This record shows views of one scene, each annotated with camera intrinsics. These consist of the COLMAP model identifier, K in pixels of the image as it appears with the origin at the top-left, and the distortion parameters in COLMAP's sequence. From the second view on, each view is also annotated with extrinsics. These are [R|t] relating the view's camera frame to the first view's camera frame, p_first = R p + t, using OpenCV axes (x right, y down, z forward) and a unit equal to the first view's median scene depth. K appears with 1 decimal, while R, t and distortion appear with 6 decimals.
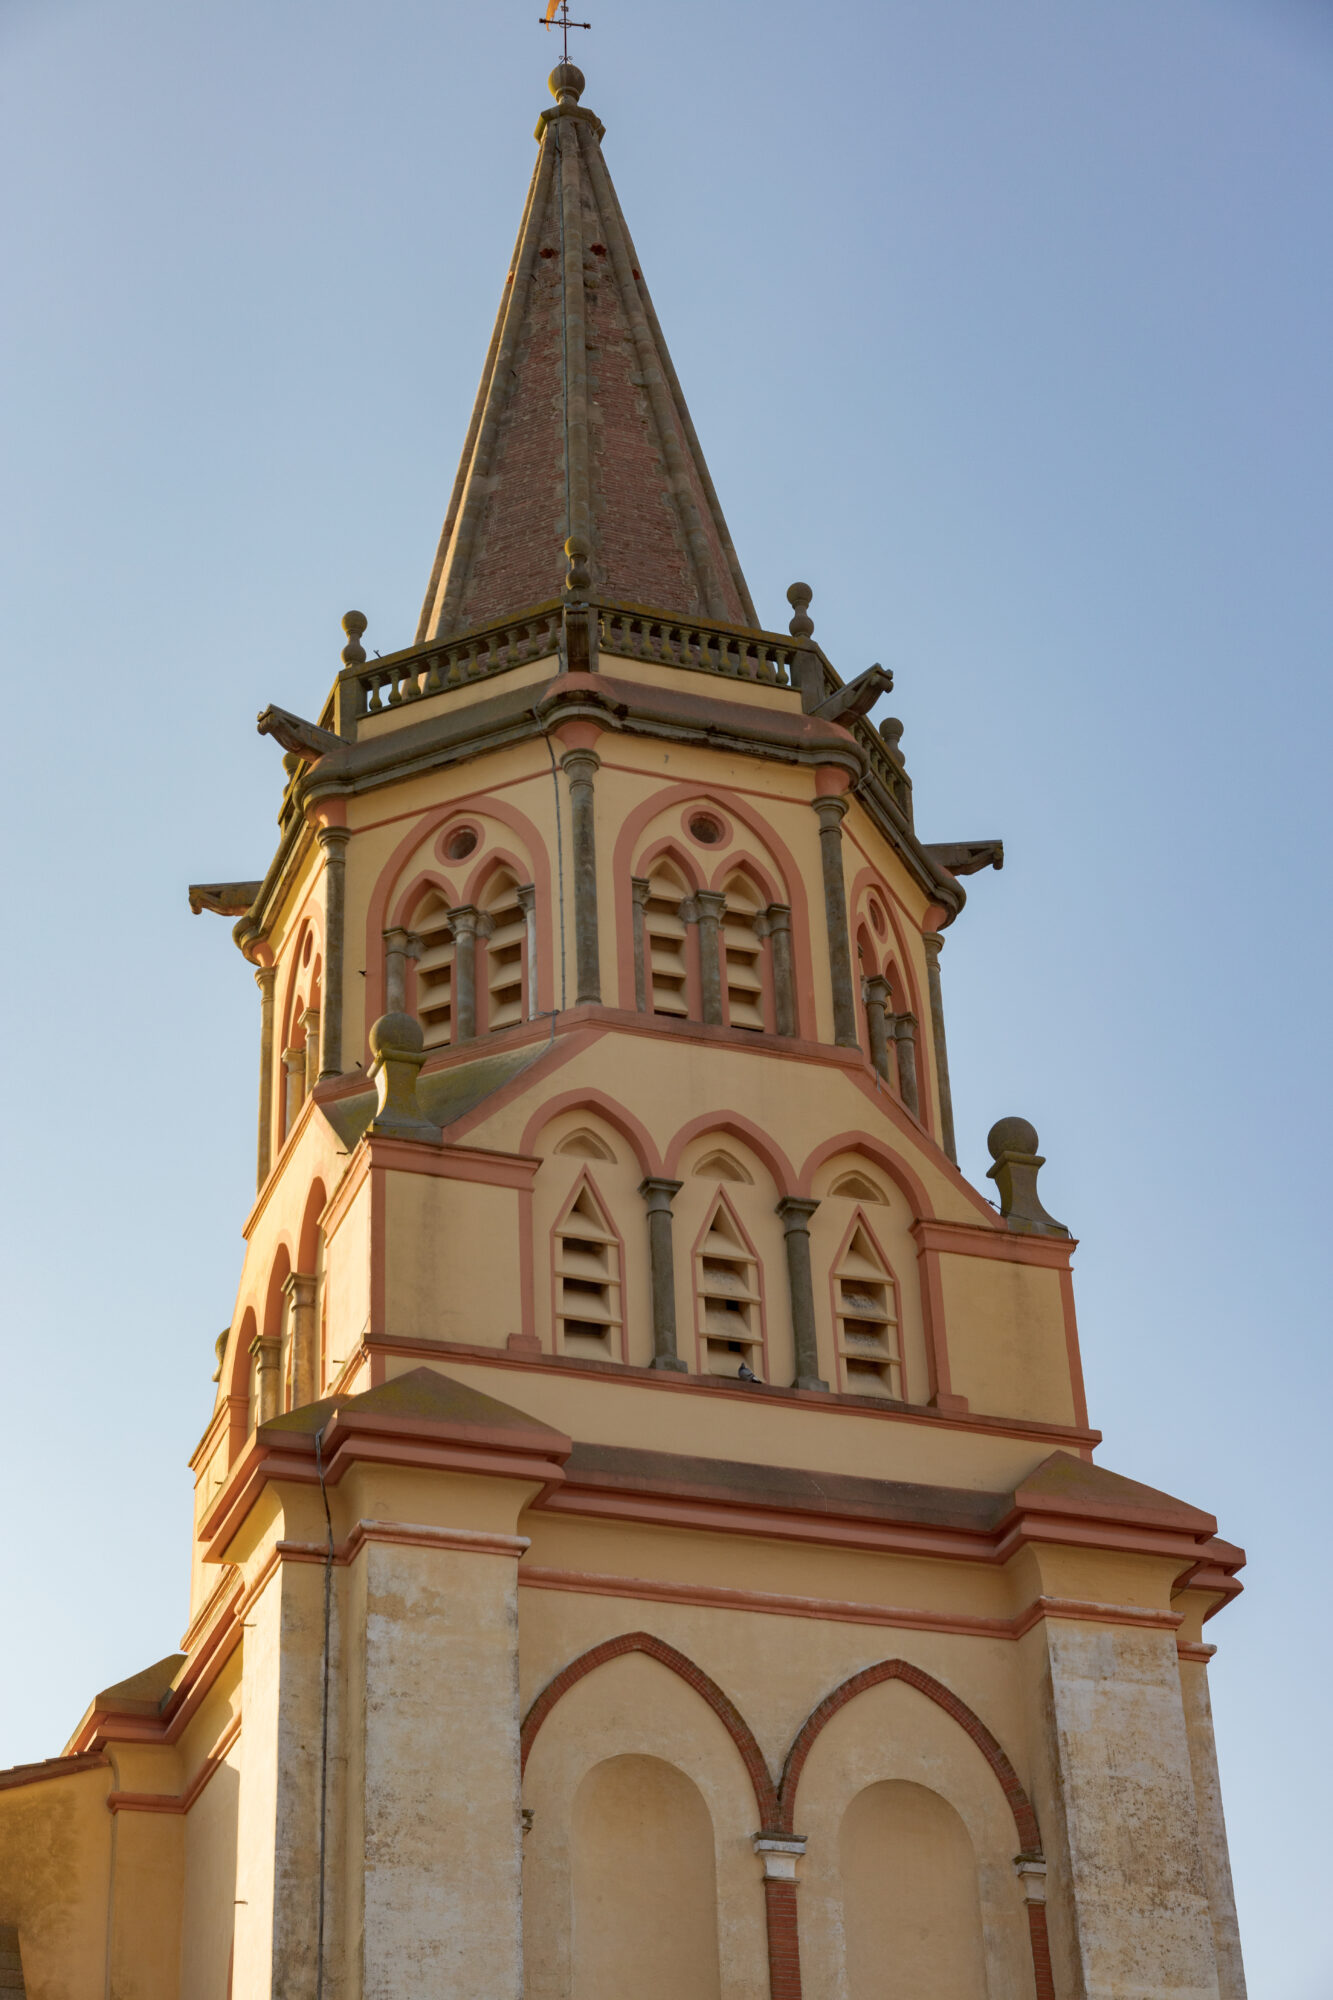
lens RADIAL K [[3380.6, 0, 666.5], [0, 3380.6, 1000.0], [0, 0, 1]] dist [0.003291, 0.182169]
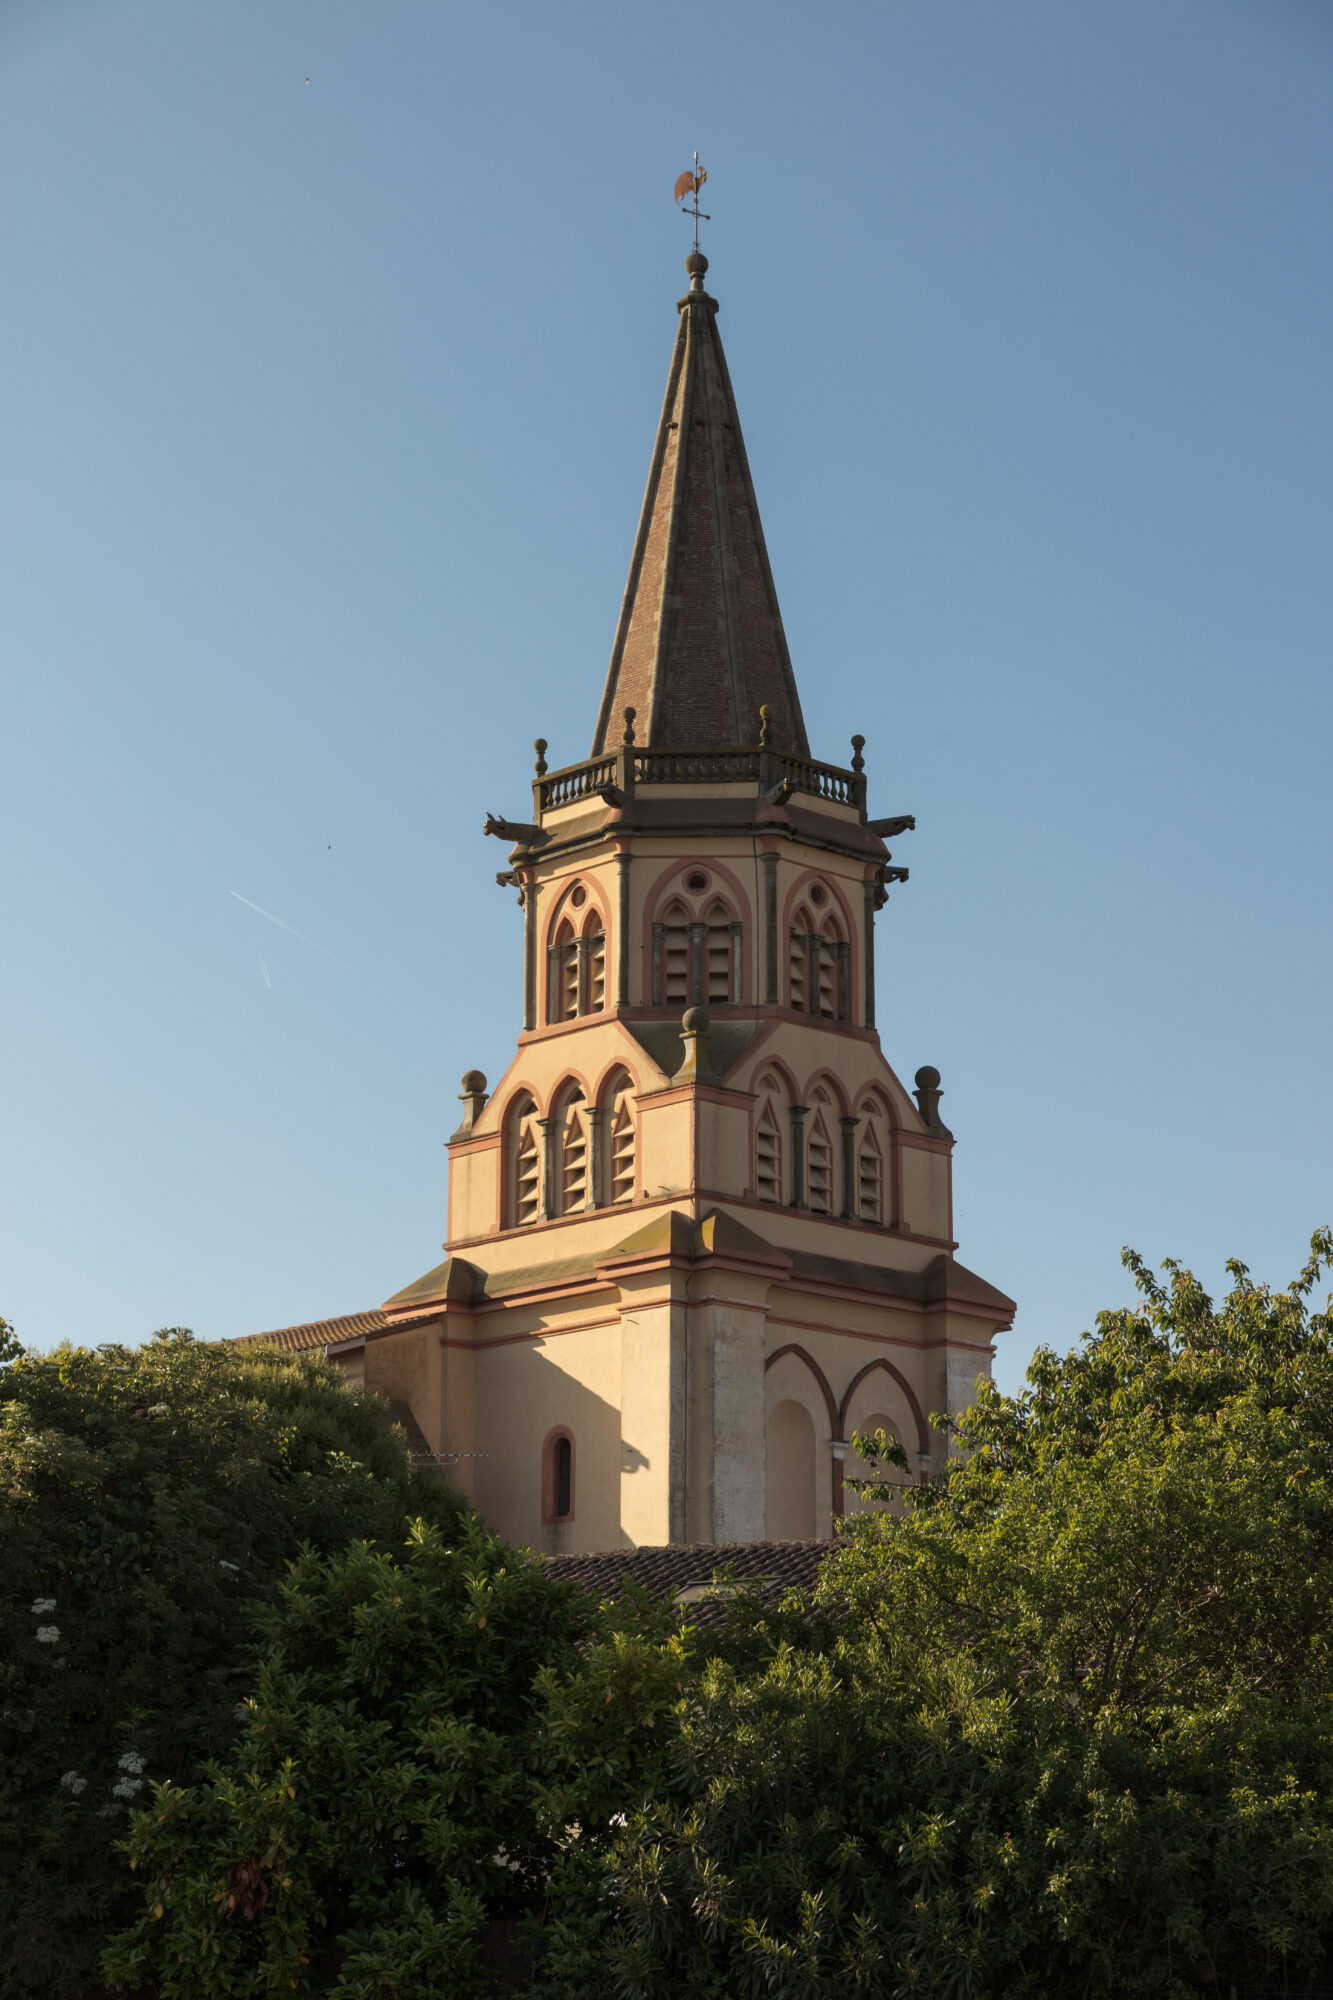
lens RADIAL K [[3817.2, 0, 666.5], [0, 3817.2, 1000.0], [0, 0, 1]] dist [0.003259, -0.055696]
pose [[0.920205, 0.142176, 0.364703, -0.905266], [-0.244258, 0.936618, 0.251169, -0.552761], [-0.305877, -0.320208, 0.896608, -0.993614]]
